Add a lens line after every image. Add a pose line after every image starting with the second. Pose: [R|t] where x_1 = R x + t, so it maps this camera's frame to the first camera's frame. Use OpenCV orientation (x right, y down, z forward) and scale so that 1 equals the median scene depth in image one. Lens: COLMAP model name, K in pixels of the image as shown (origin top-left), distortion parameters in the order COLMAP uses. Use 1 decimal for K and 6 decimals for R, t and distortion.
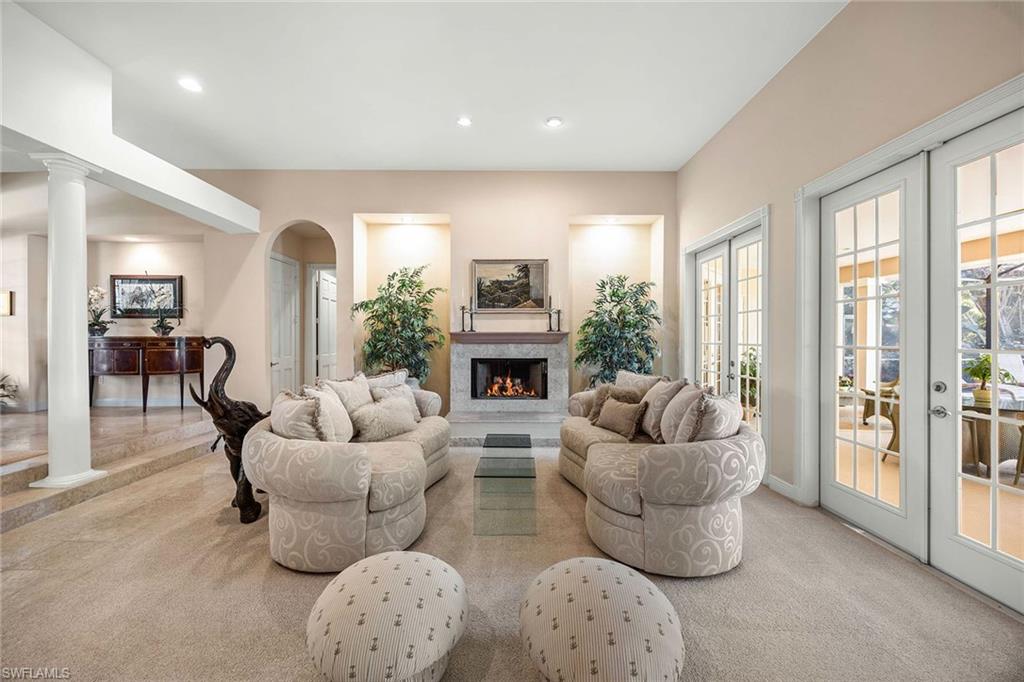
lens RADIAL K [[386.4, 0, 512.1], [0, 386.4, 340.3], [0, 0, 1]] dist [-0.003181, -0.000029]
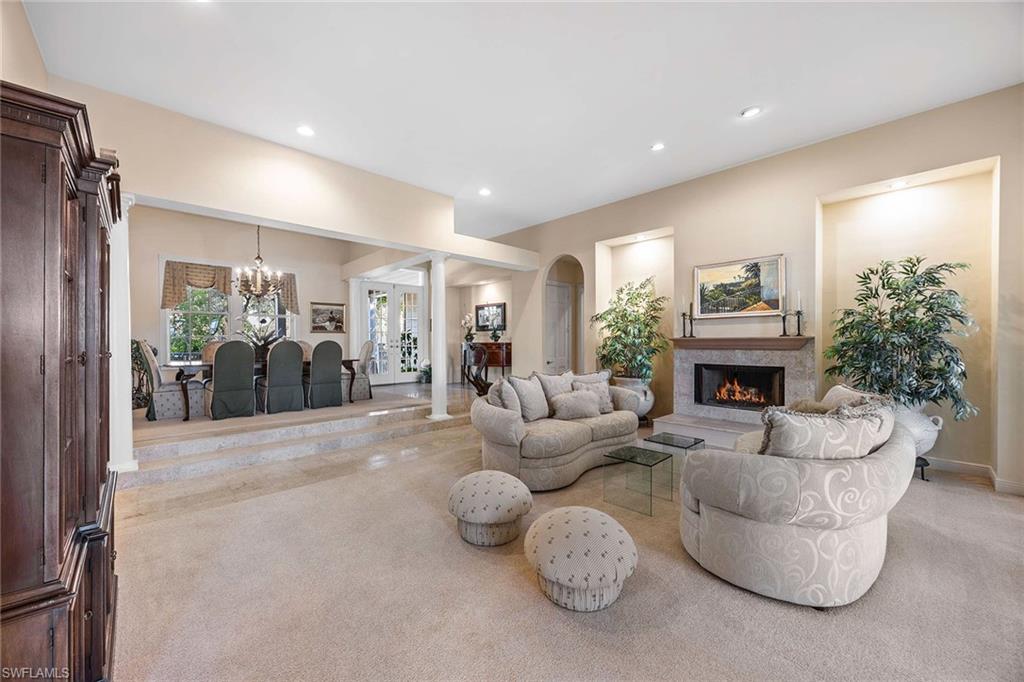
lens RADIAL K [[386.4, 0, 510.3], [0, 386.4, 343.0], [0, 0, 1]] dist [-0.003181, -0.000029]
pose [[0.687681, -0.000072, -0.726013, 0.297953], [-0.001038, 0.999999, -0.001082, -0.005929], [0.726012, 0.001498, 0.687680, -0.046041]]
